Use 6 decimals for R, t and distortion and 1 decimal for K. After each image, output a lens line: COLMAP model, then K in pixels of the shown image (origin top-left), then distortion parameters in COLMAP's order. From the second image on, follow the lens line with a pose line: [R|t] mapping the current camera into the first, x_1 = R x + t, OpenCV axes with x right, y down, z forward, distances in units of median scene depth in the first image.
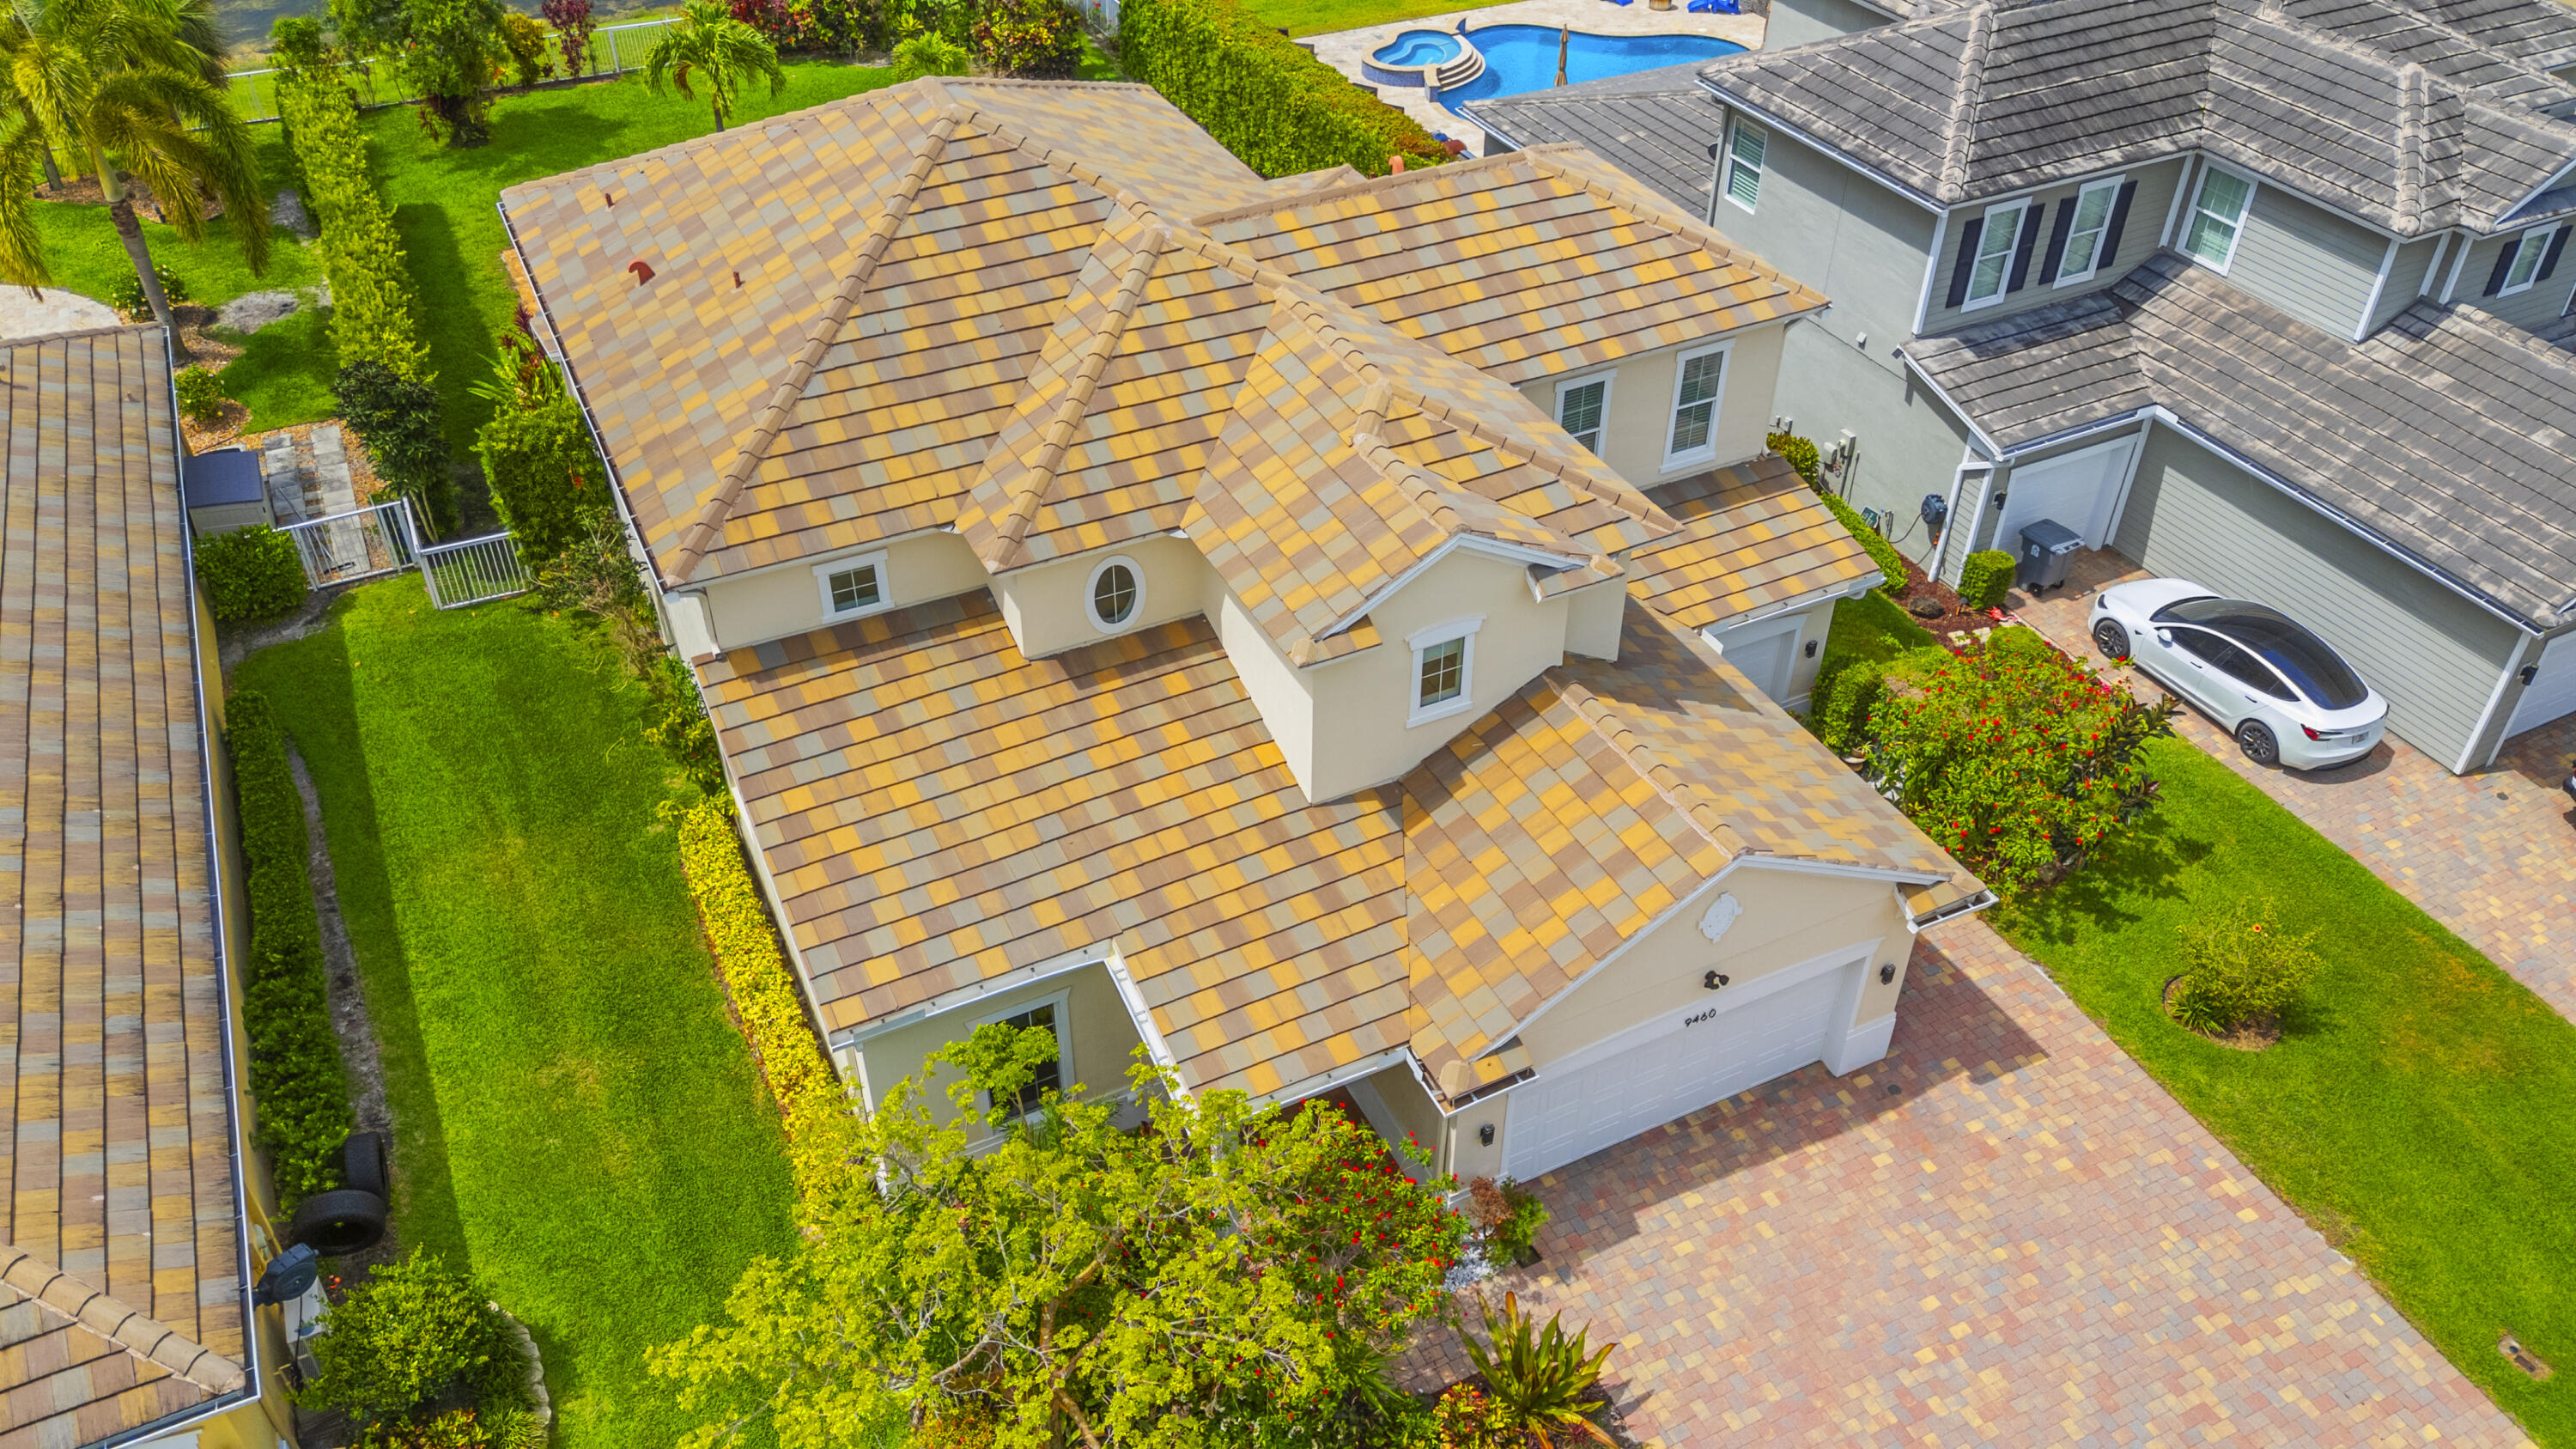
lens RADIAL K [[1838.4, 0, 1333.0], [0, 1838.4, 754.1], [0, 0, 1]] dist [0.060847, 0.002968]
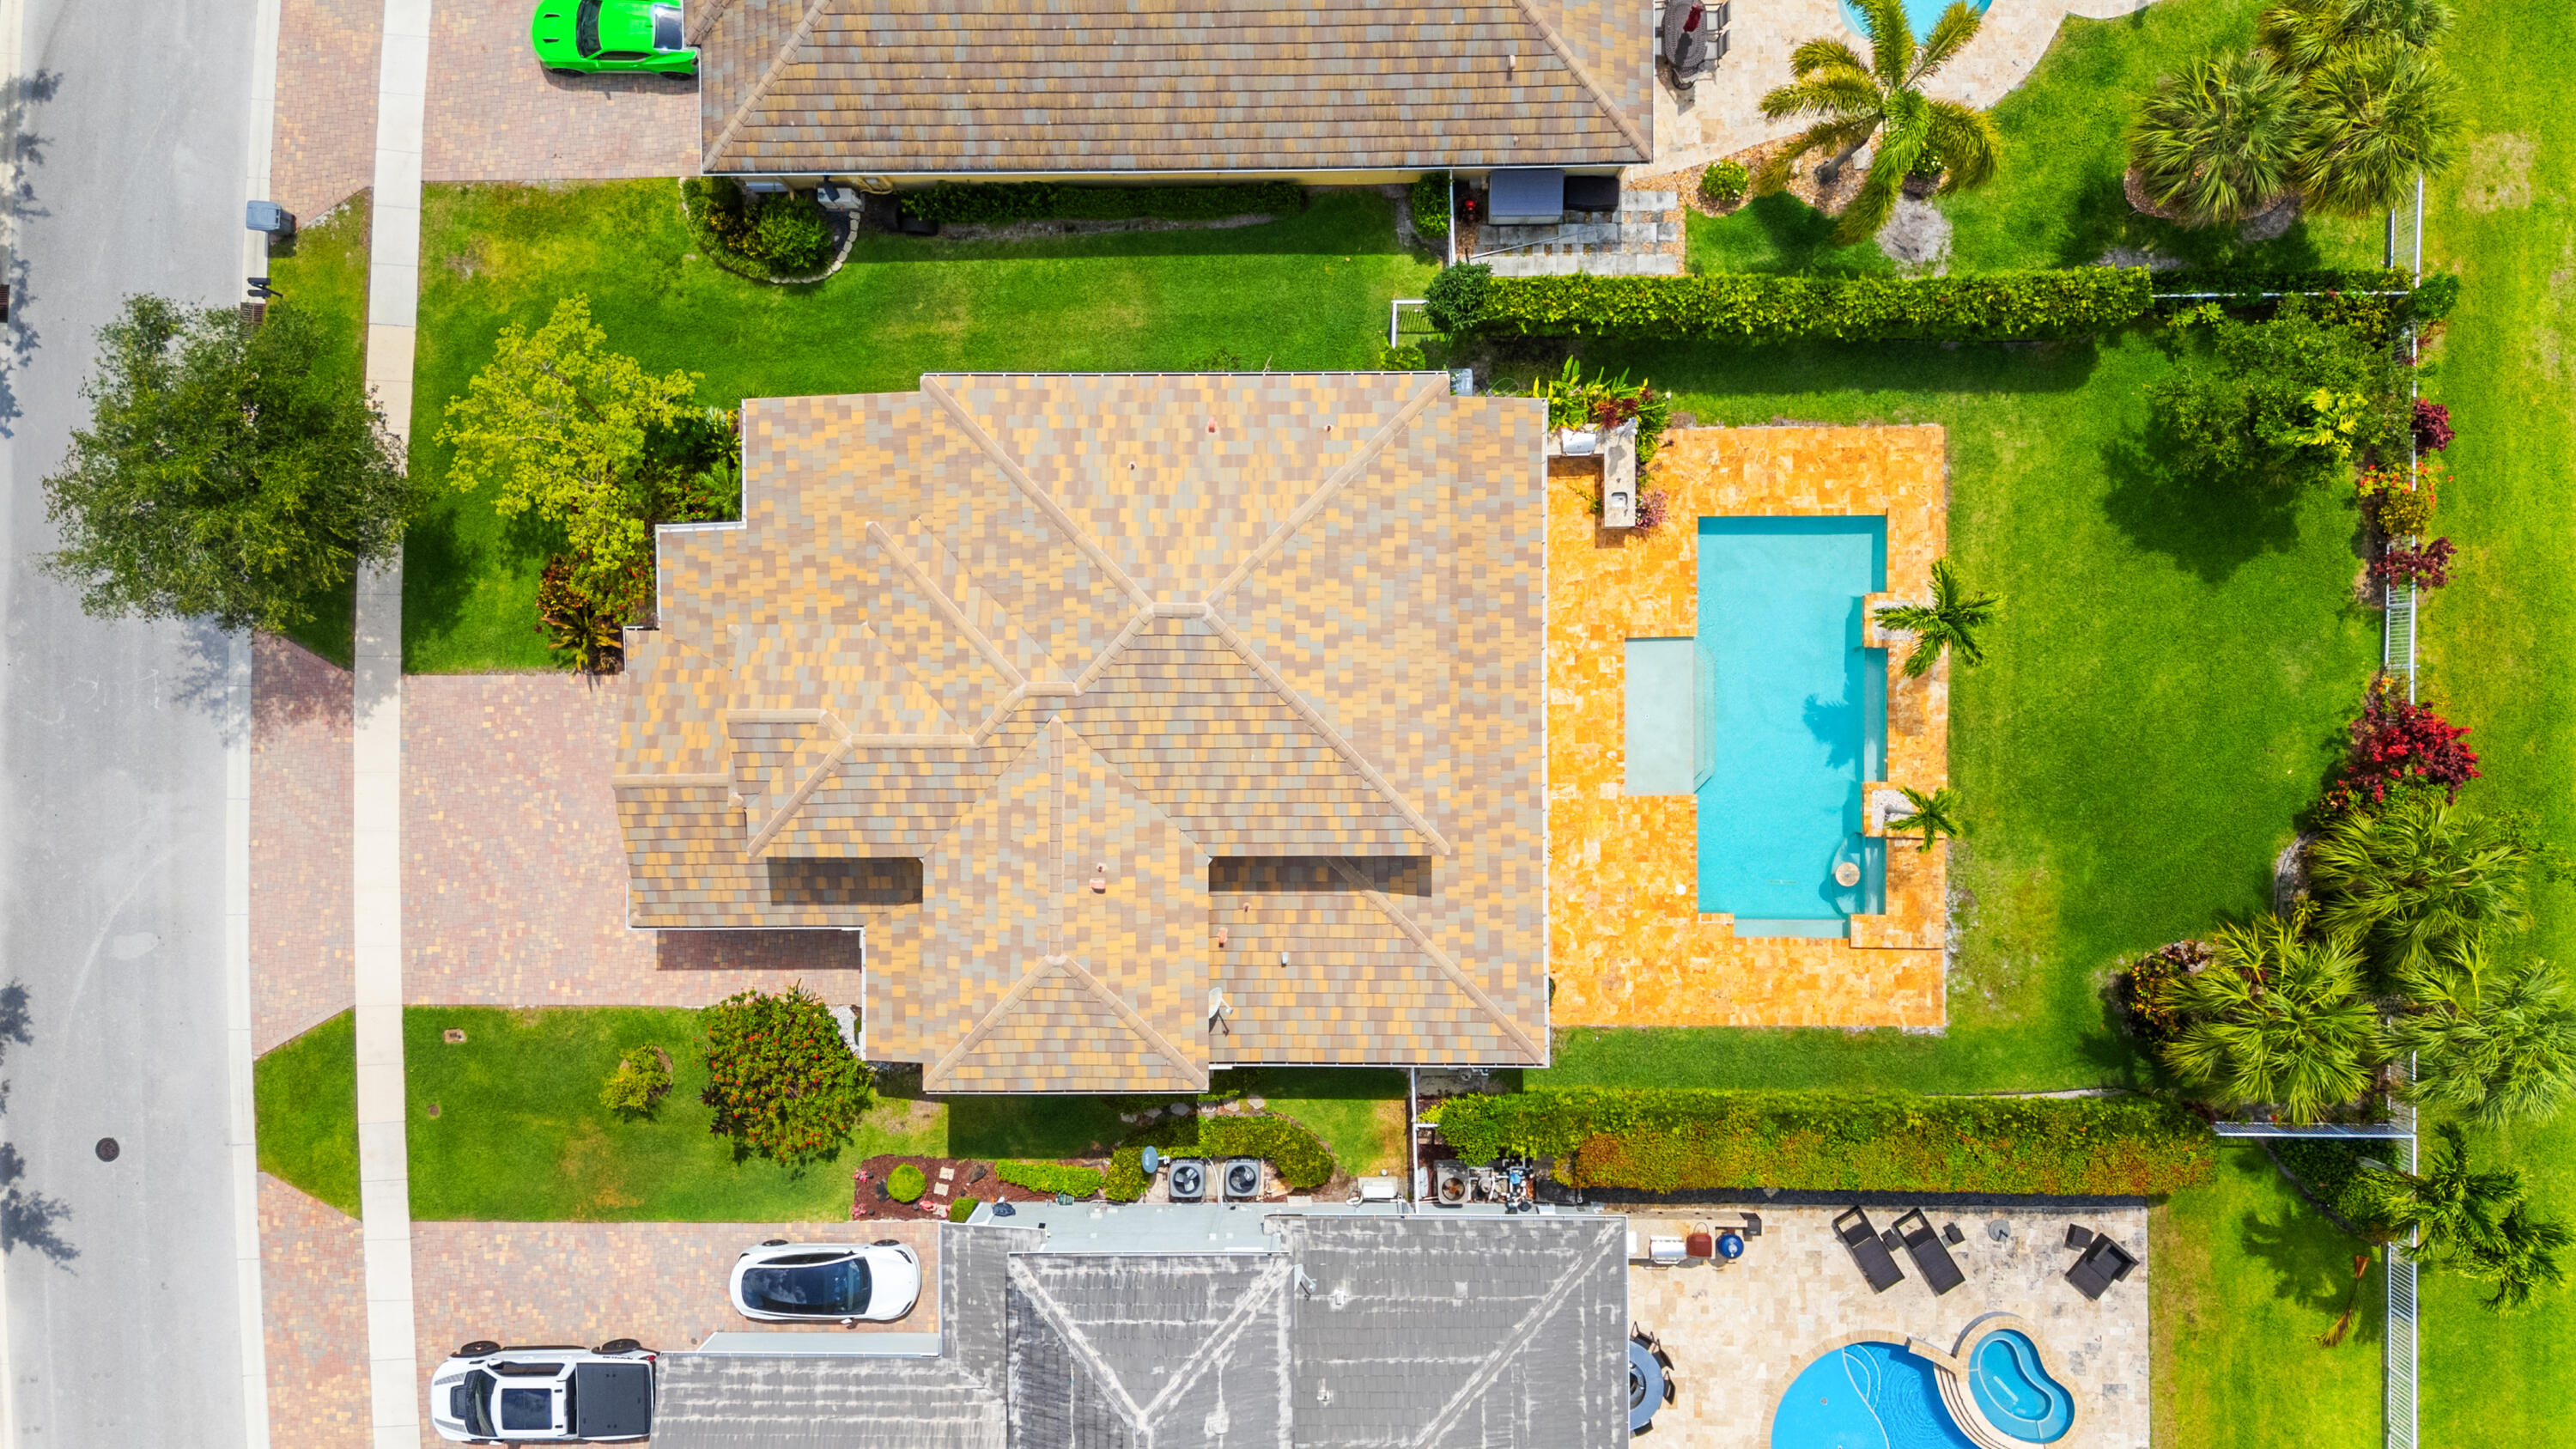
lens RADIAL K [[1884.0, 0, 1288.0], [0, 1884.0, 724.5], [0, 0, 1]] dist [0.062380, -0.050614]
pose [[-0.449965, 0.893005, 0.008581, -0.161476], [-0.545149, -0.282274, 0.789388, -1.542679], [0.707350, 0.350519, 0.613834, 0.098842]]
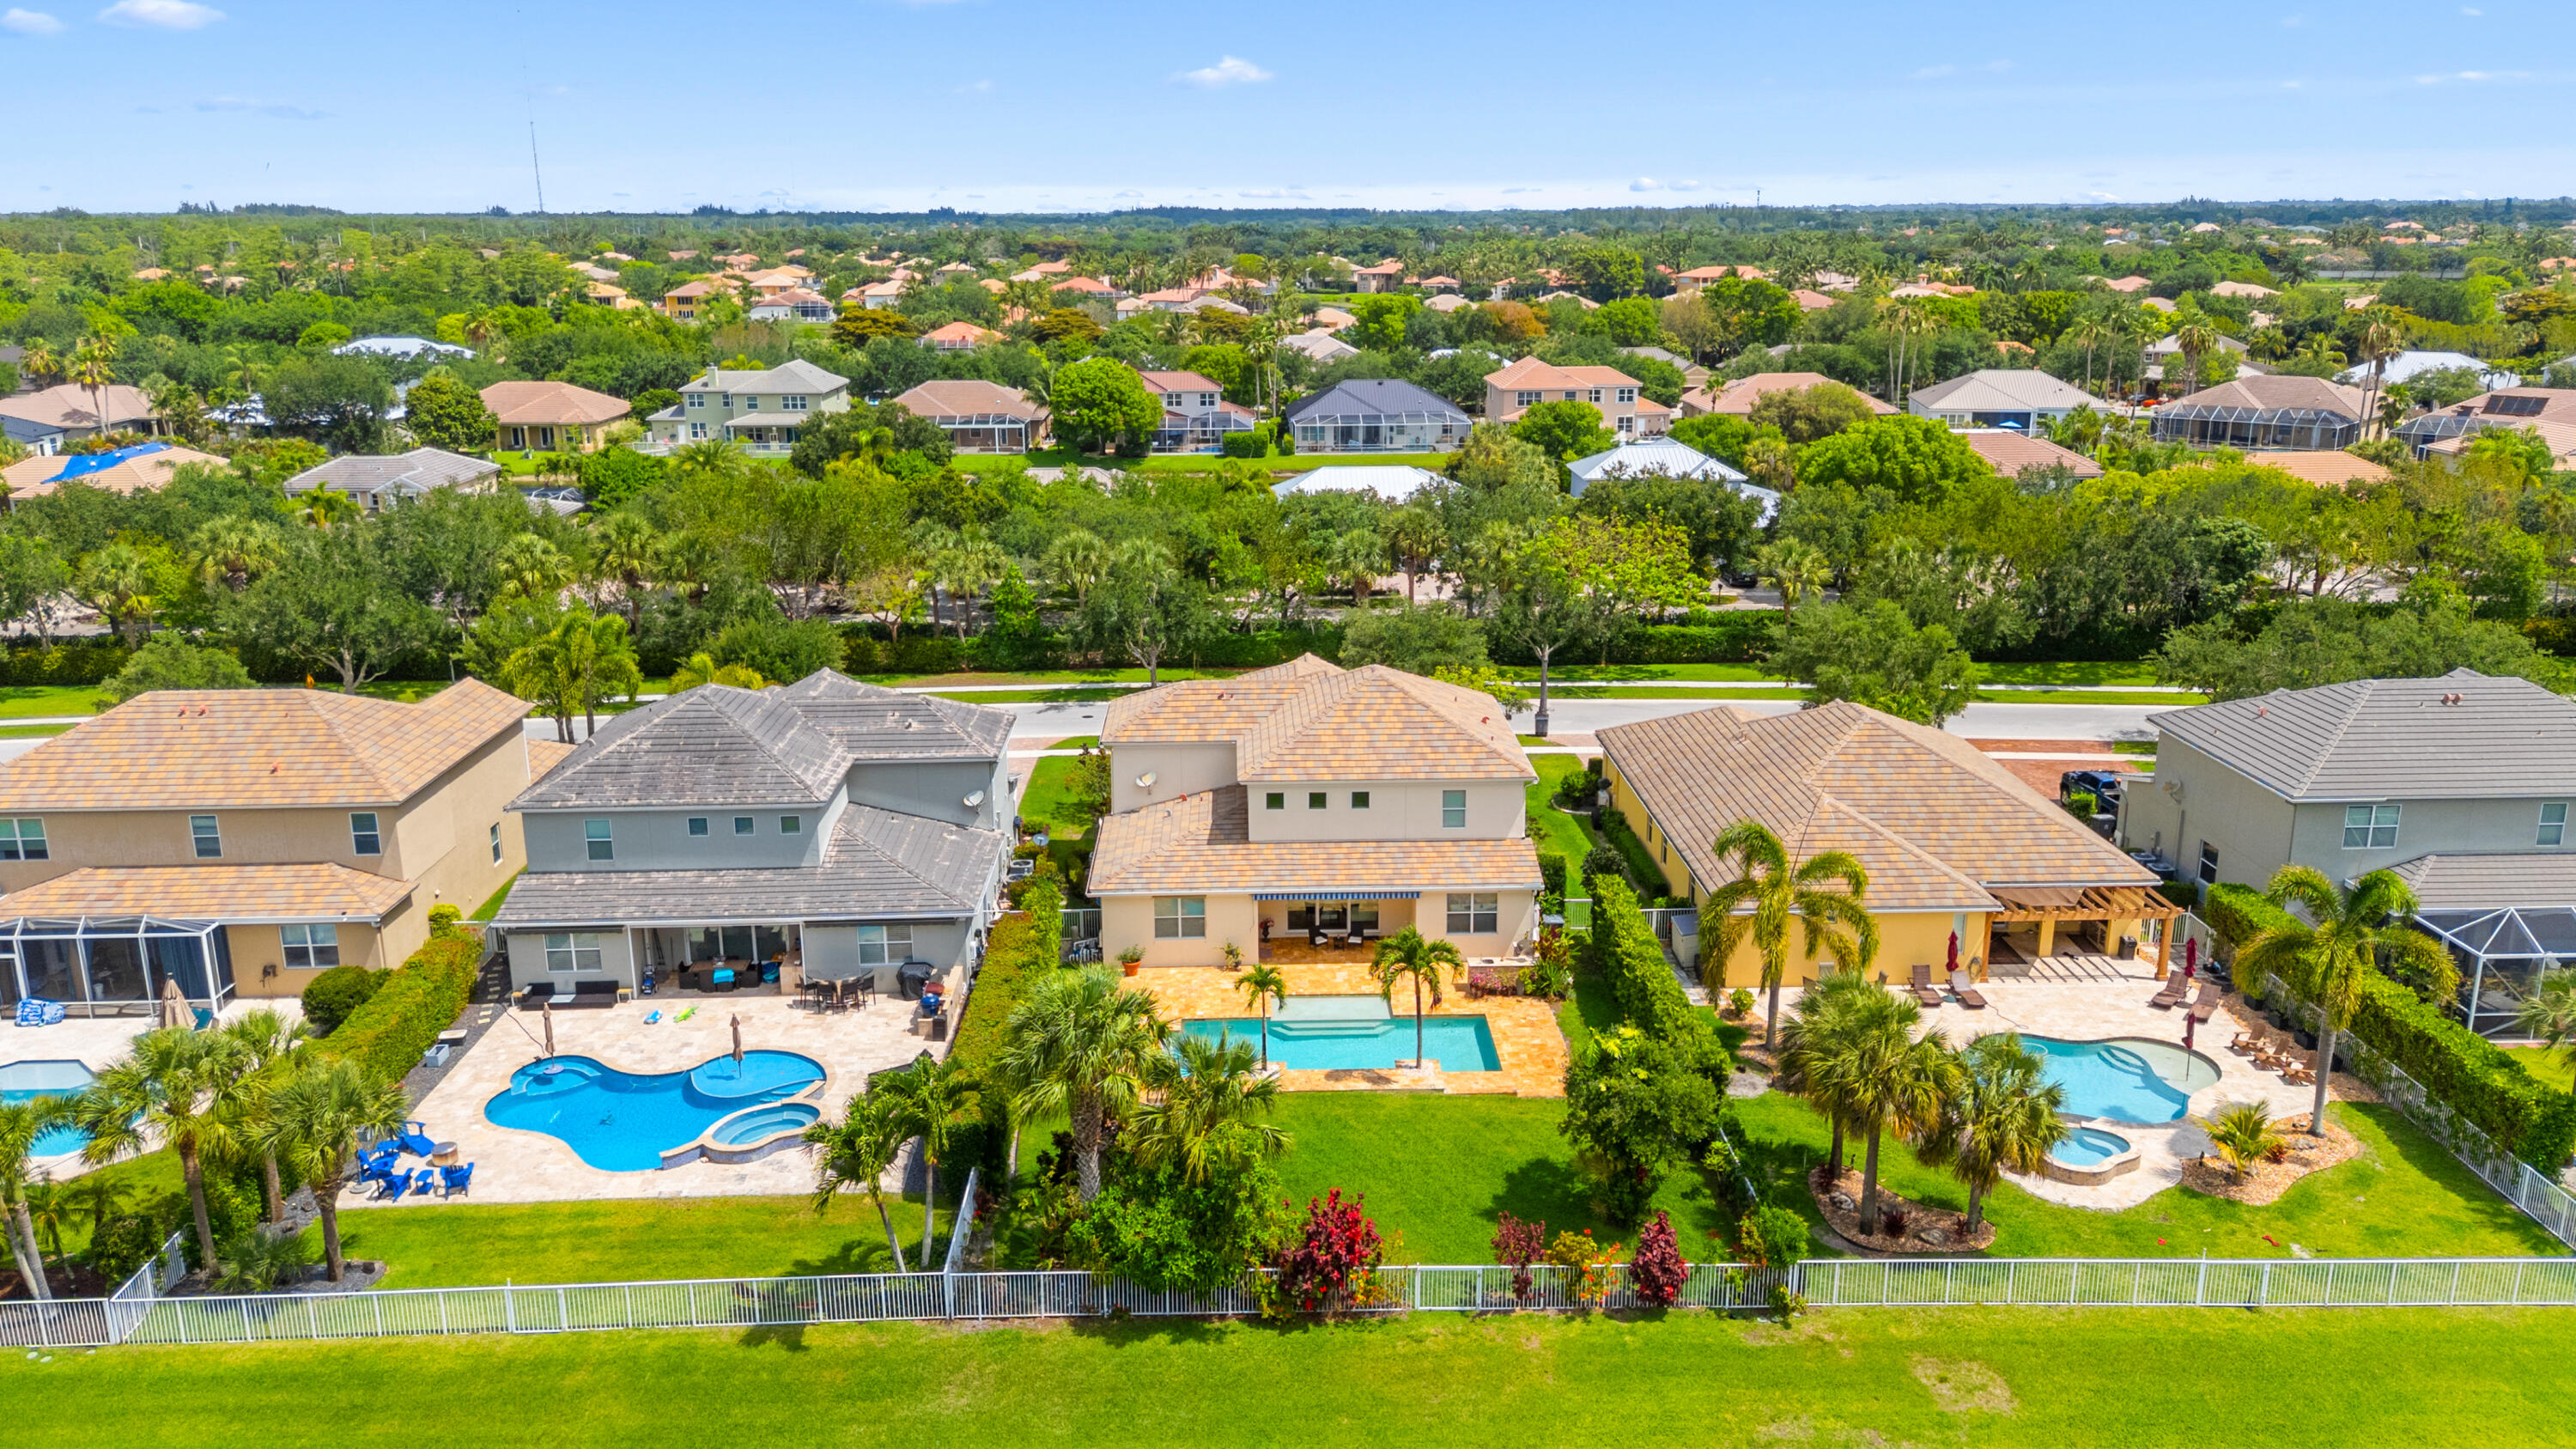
lens RADIAL K [[1886.6, 0, 1288.0], [0, 1886.6, 724.5], [0, 0, 1]] dist [0.059275, -0.056777]
pose [[-0.905976, -0.112449, 0.408120, -1.178731], [0.266768, 0.596911, 0.756658, -2.328426], [-0.328697, 0.794388, -0.510790, 2.363715]]
